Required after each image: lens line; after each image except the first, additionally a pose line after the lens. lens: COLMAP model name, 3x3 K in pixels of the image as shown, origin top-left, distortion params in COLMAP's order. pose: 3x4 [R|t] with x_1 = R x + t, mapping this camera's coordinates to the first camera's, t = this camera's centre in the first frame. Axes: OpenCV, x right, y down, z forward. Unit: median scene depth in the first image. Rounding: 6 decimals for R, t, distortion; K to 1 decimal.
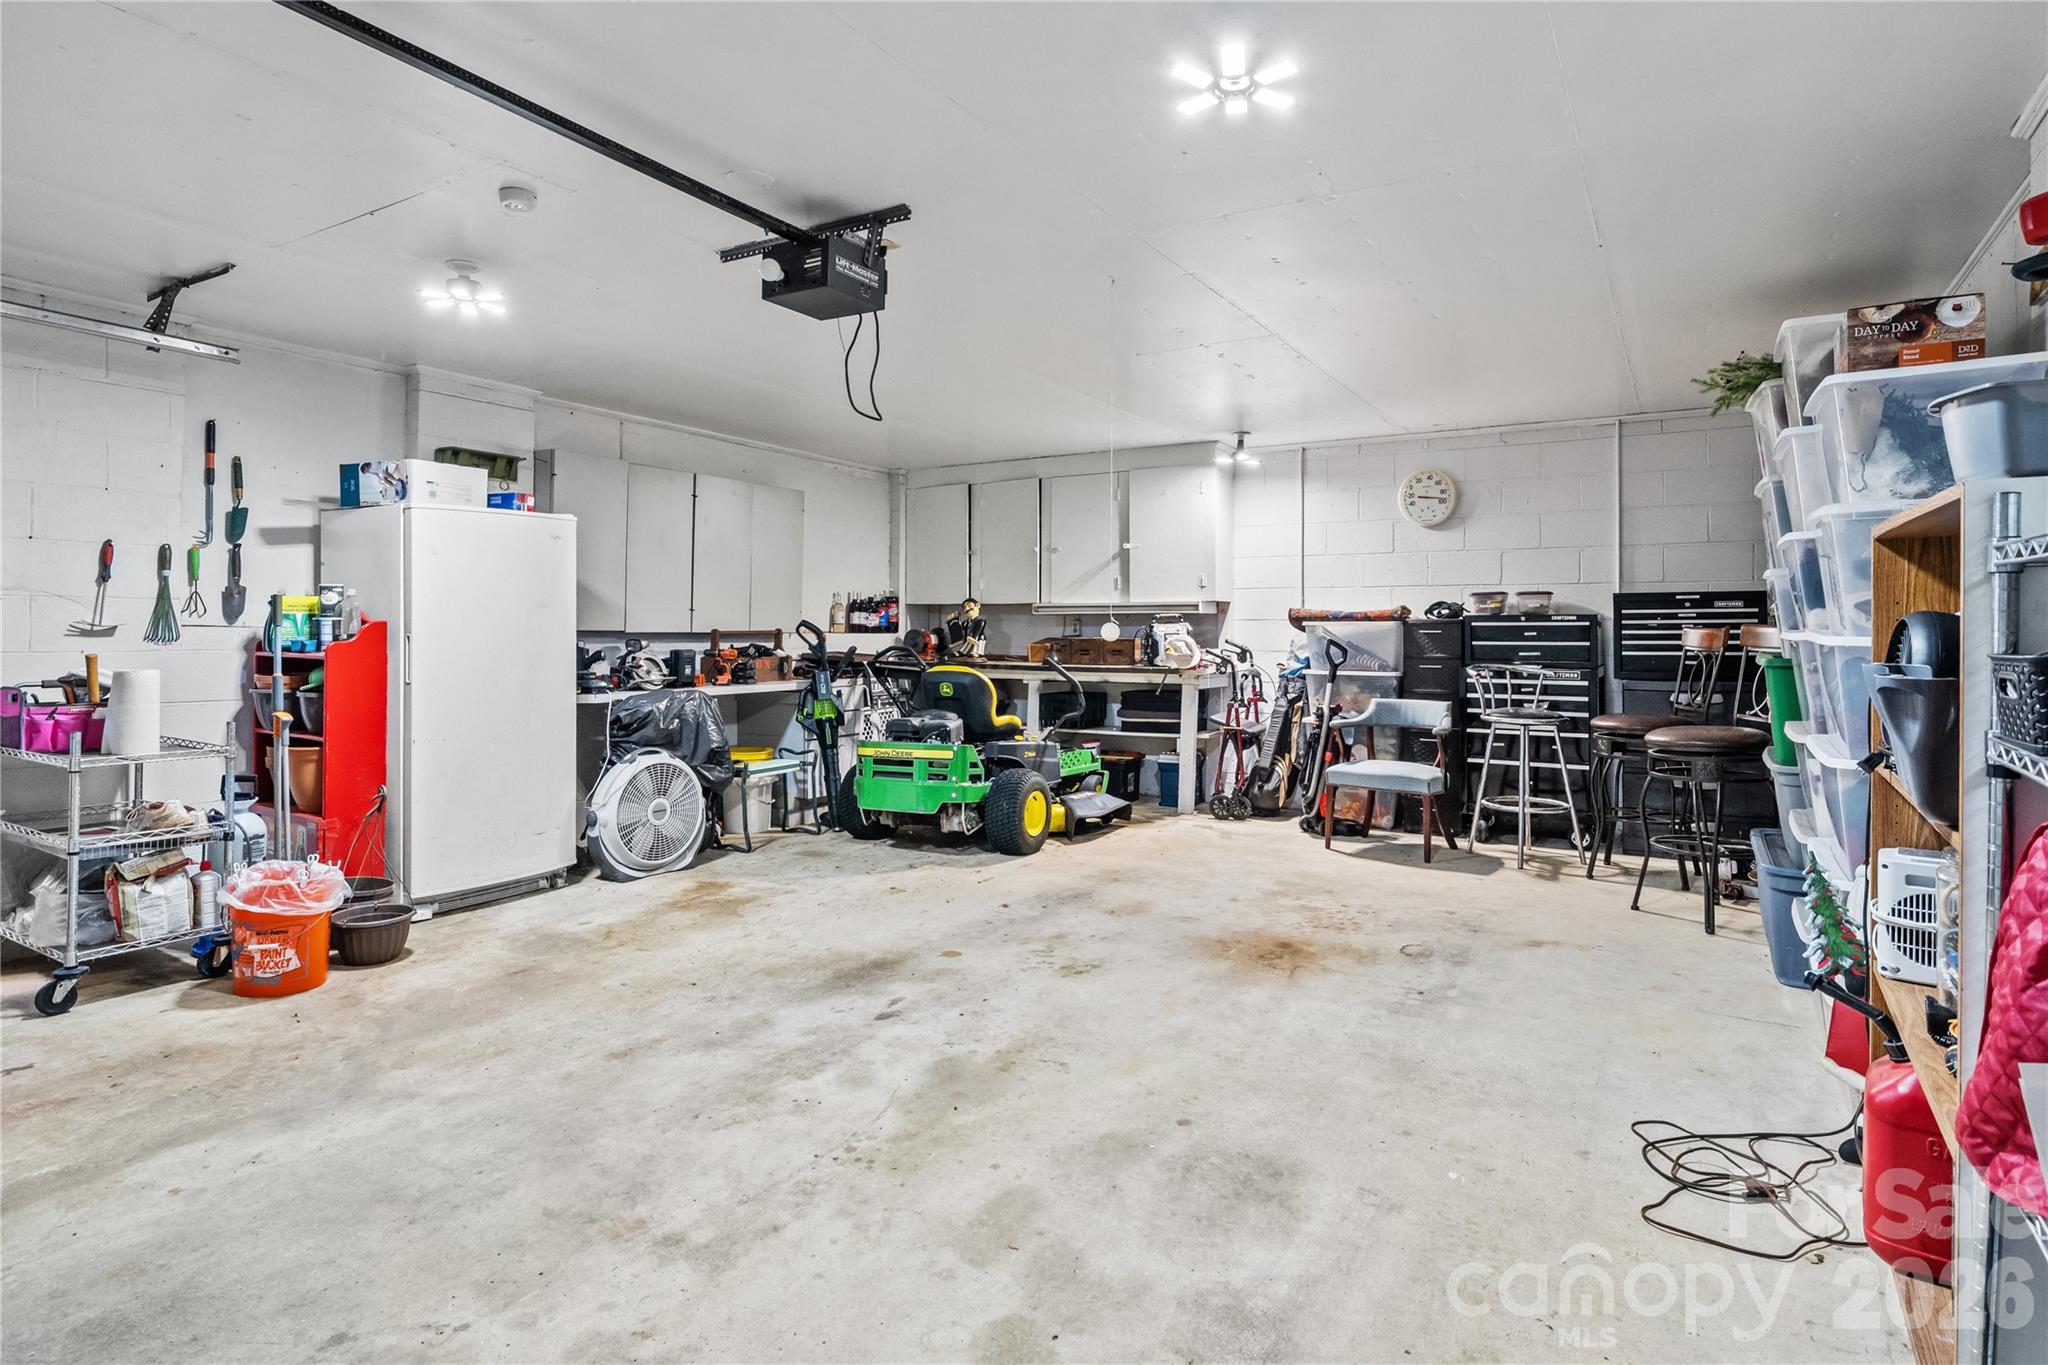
lens RADIAL K [[1098.9, 0, 1007.5], [0, 1098.9, 638.4], [0, 0, 1]] dist [-0.002633, -0.000490]
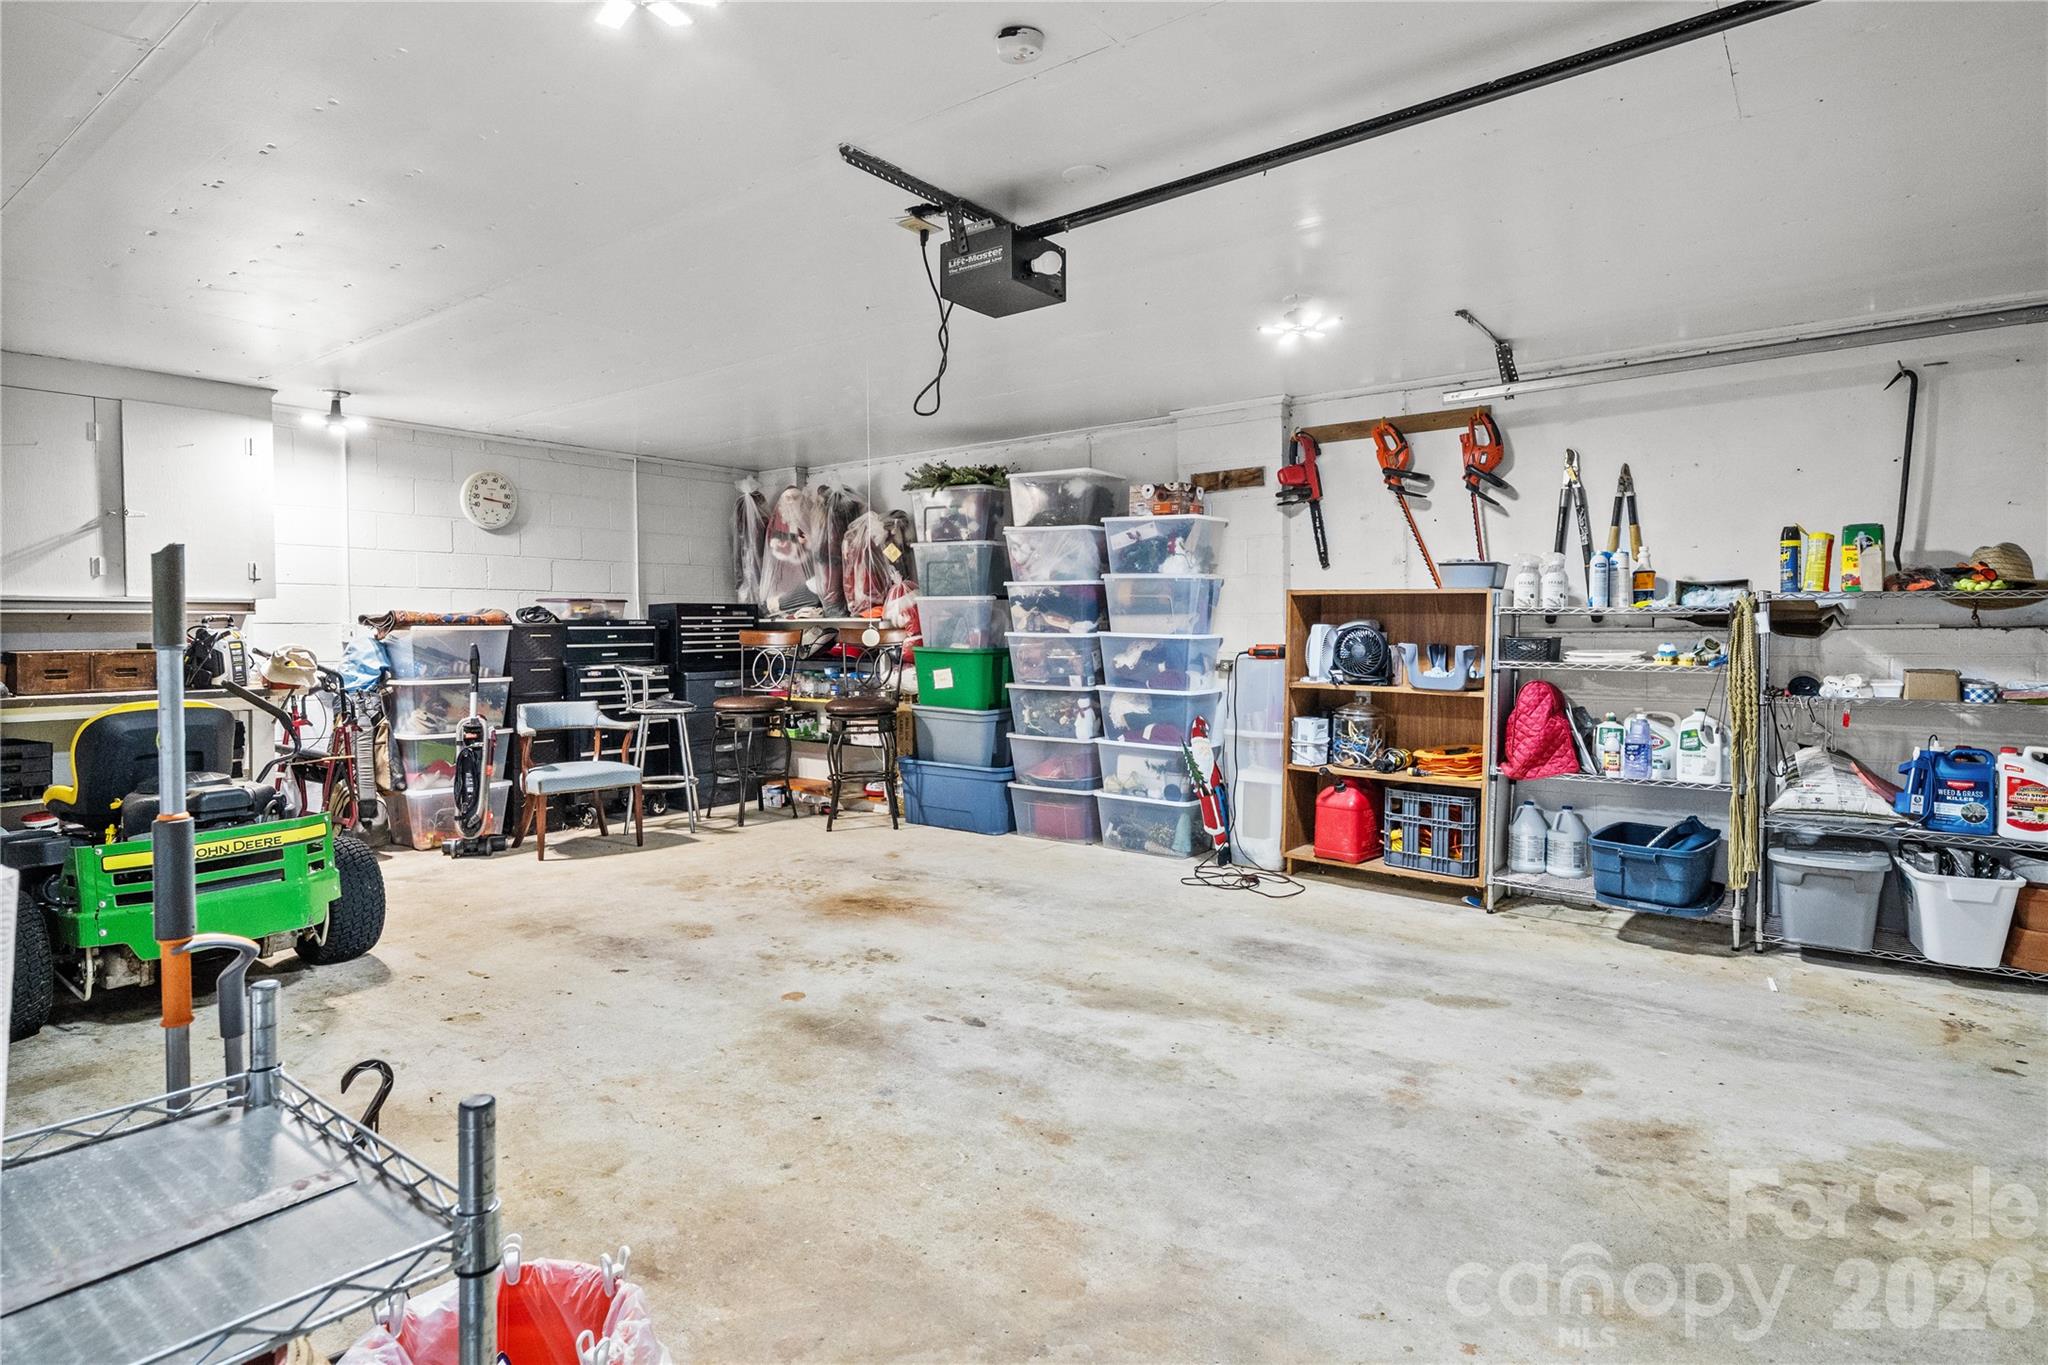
lens RADIAL K [[1098.9, 0, 1007.5], [0, 1098.9, 638.4], [0, 0, 1]] dist [-0.002633, -0.000490]
pose [[0.097971, -0.011406, 0.995124, -1.153132], [0.013536, 0.999857, 0.010127, -0.015638], [-0.995097, 0.012478, 0.098112, 0.914638]]
